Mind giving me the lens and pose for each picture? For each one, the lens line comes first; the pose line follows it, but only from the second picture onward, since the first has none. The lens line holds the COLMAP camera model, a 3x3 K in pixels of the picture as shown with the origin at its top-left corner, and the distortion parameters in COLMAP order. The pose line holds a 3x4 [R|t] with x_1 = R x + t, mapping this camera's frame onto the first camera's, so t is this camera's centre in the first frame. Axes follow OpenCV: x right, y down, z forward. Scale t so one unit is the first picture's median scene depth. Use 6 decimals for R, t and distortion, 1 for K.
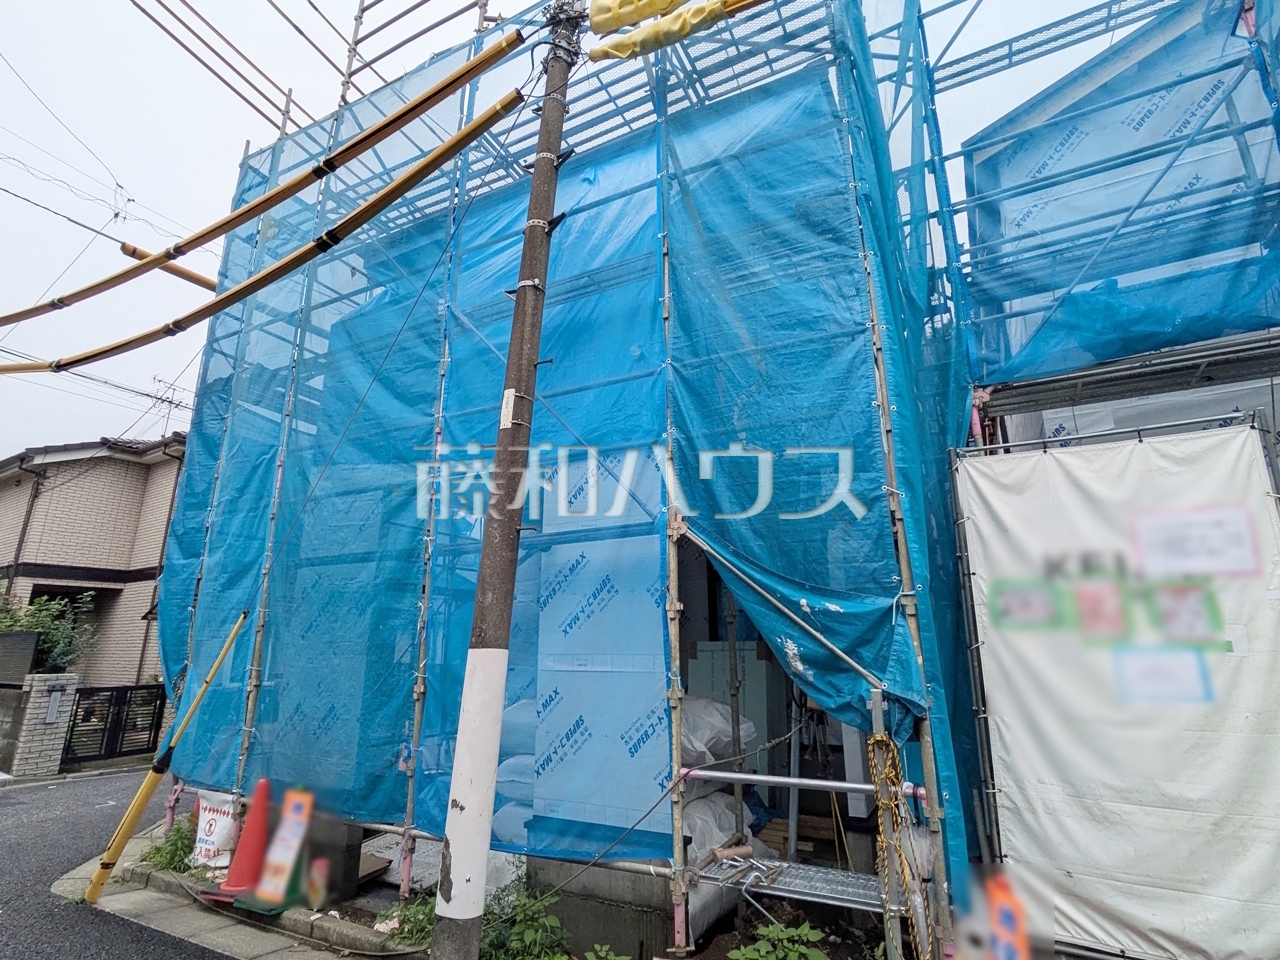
lens RADIAL K [[646.3, 0, 640.2], [0, 646.3, 469.4], [0, 0, 1]] dist [0.000097, 0.002907]
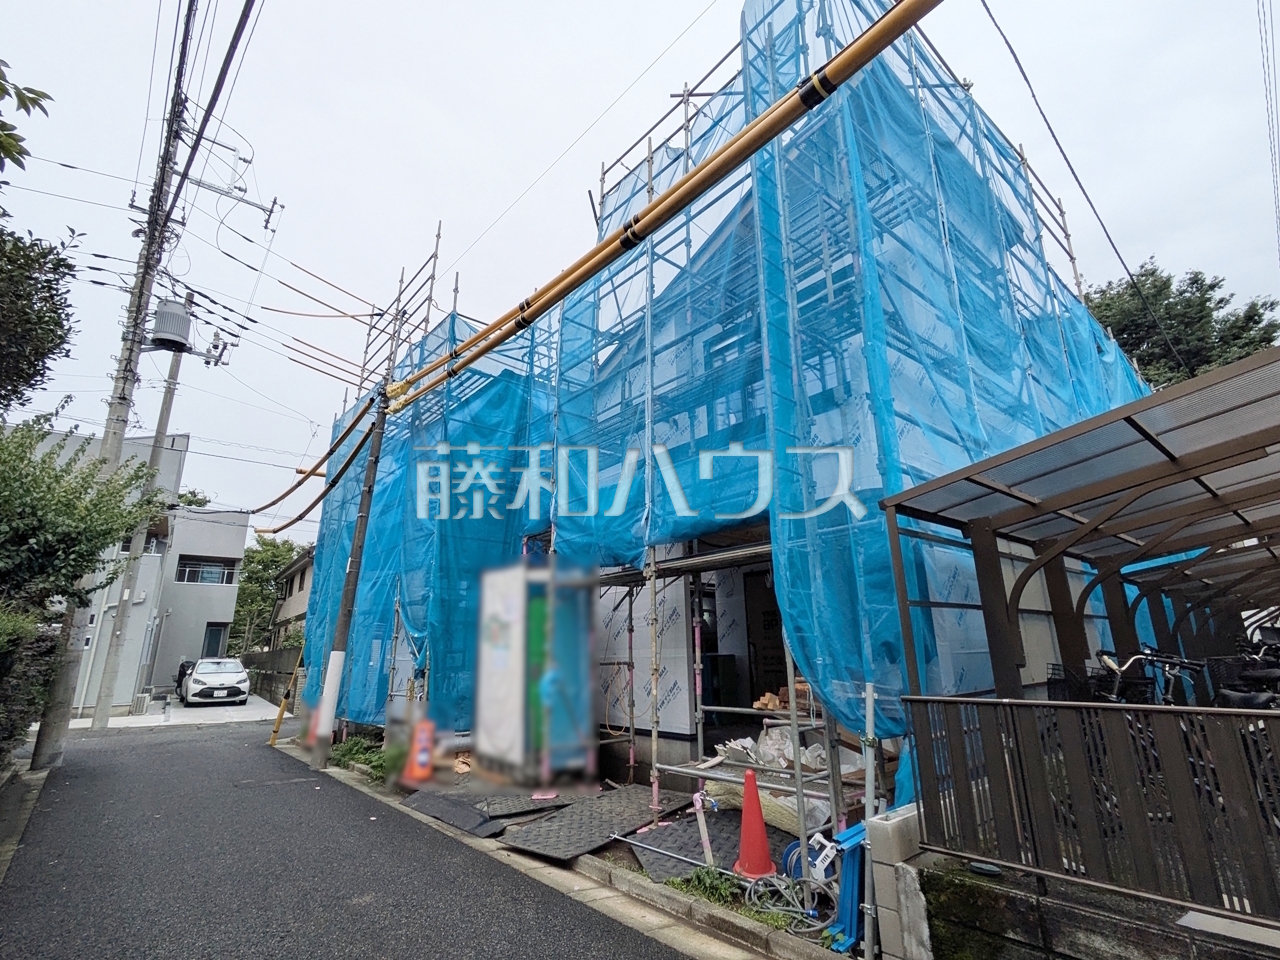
lens RADIAL K [[613.0, 0, 631.5], [0, 613.0, 482.1], [0, 0, 1]] dist [0.001457, 0.001142]
pose [[0.927618, -0.109796, -0.357030, 1.760162], [0.107593, 0.993853, -0.026094, -0.230639], [0.357700, -0.014209, 0.933728, -0.946563]]
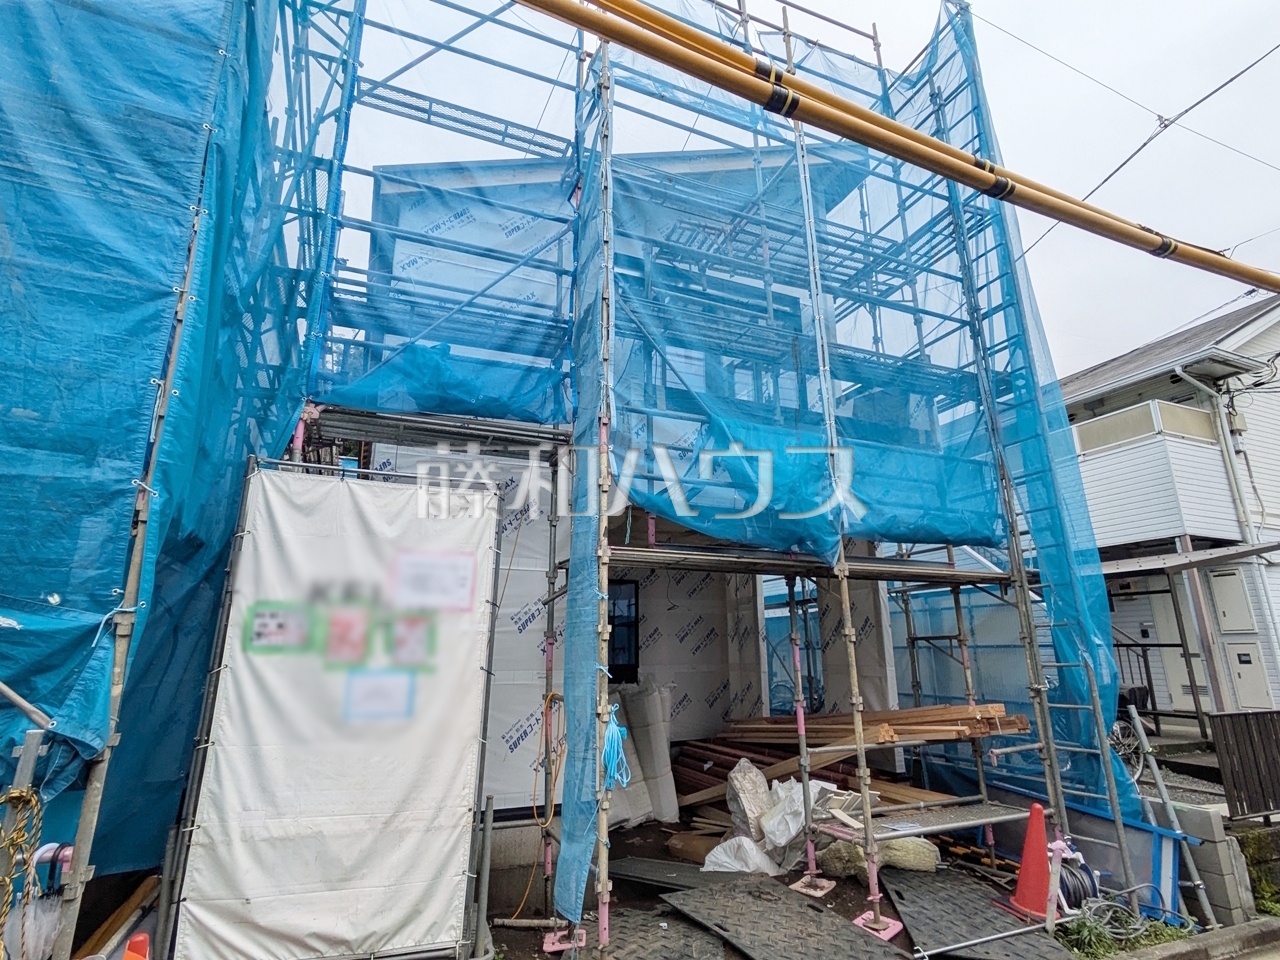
lens RADIAL K [[655.4, 0, 632.0], [0, 655.4, 483.8], [0, 0, 1]] dist [-0.003423, 0.003605]
pose [[0.631290, 0.200925, 0.749068, 0.119564], [-0.204858, 0.974754, -0.088814, -0.019622], [-0.748002, -0.097385, 0.656513, -0.022468]]
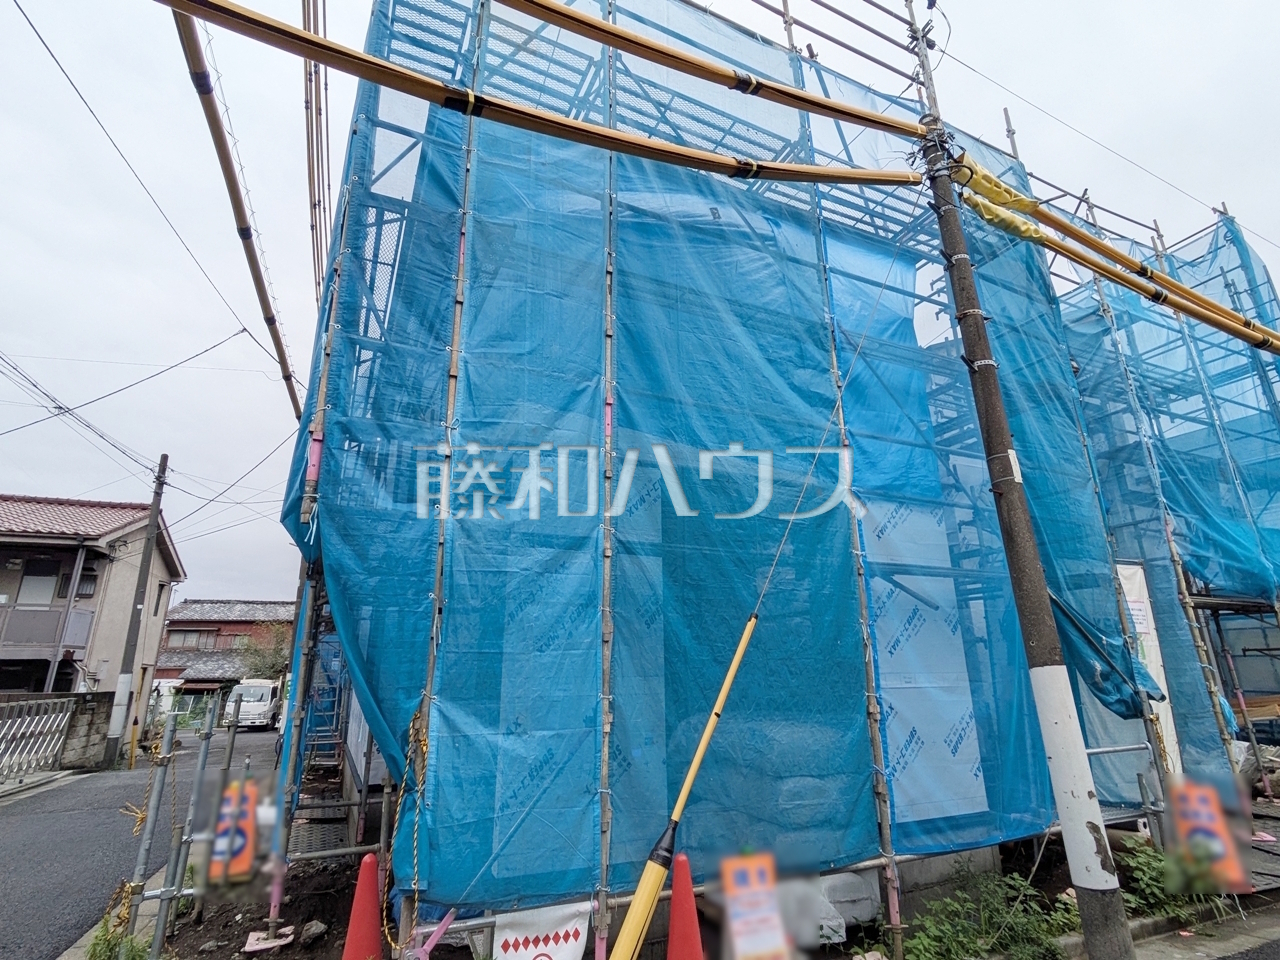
lens RADIAL K [[646.3, 0, 640.2], [0, 646.3, 469.4], [0, 0, 1]] dist [0.000097, 0.002907]
pose [[0.602533, 0.238816, 0.761525, -1.427386], [-0.205928, 0.968391, -0.140755, 0.209702], [-0.771069, -0.072010, 0.632667, 0.714055]]
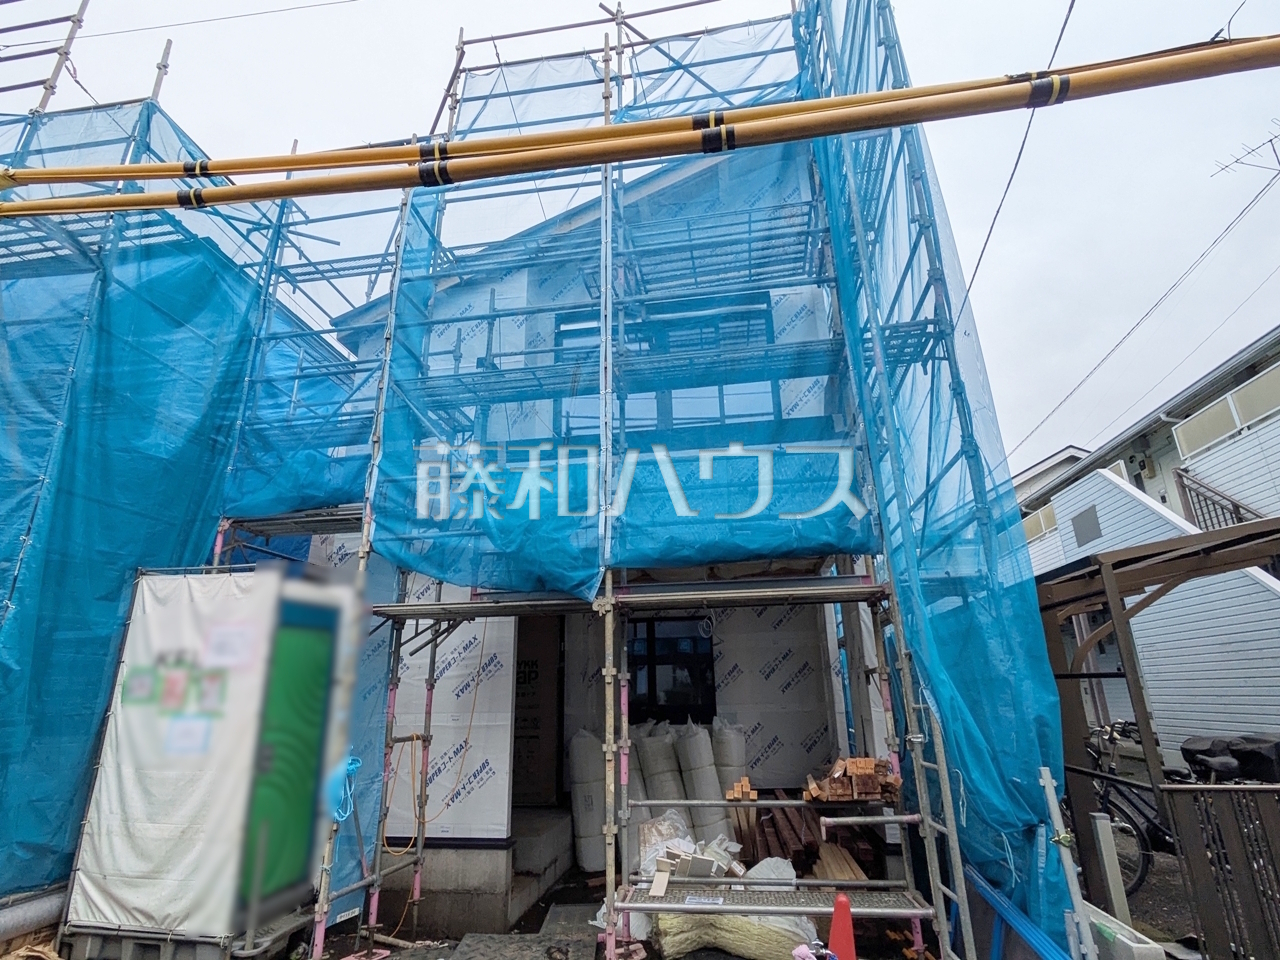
lens RADIAL K [[655.4, 0, 632.0], [0, 655.4, 483.8], [0, 0, 1]] dist [-0.003423, 0.003605]
pose [[0.946335, 0.089185, 0.310637, 0.940070], [-0.073322, 0.995354, -0.062400, -0.183493], [-0.314759, 0.036274, 0.948478, -0.595250]]
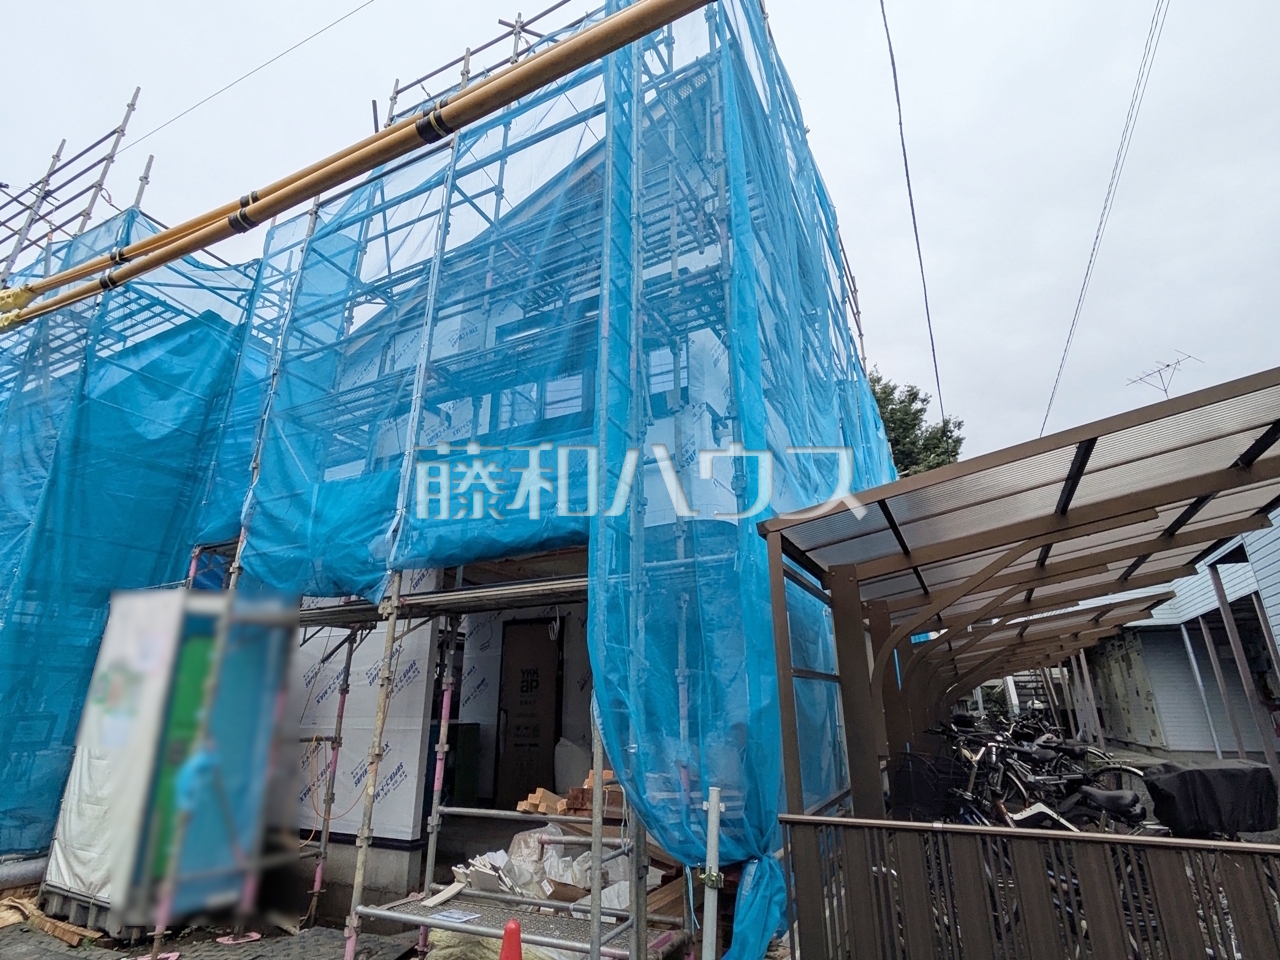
lens RADIAL K [[655.4, 0, 632.0], [0, 655.4, 483.8], [0, 0, 1]] dist [-0.003423, 0.003605]
pose [[0.999807, 0.007570, 0.018124, 1.629310], [-0.006271, 0.997478, -0.070704, -0.179497], [-0.018613, 0.070576, 0.997333, -0.653673]]
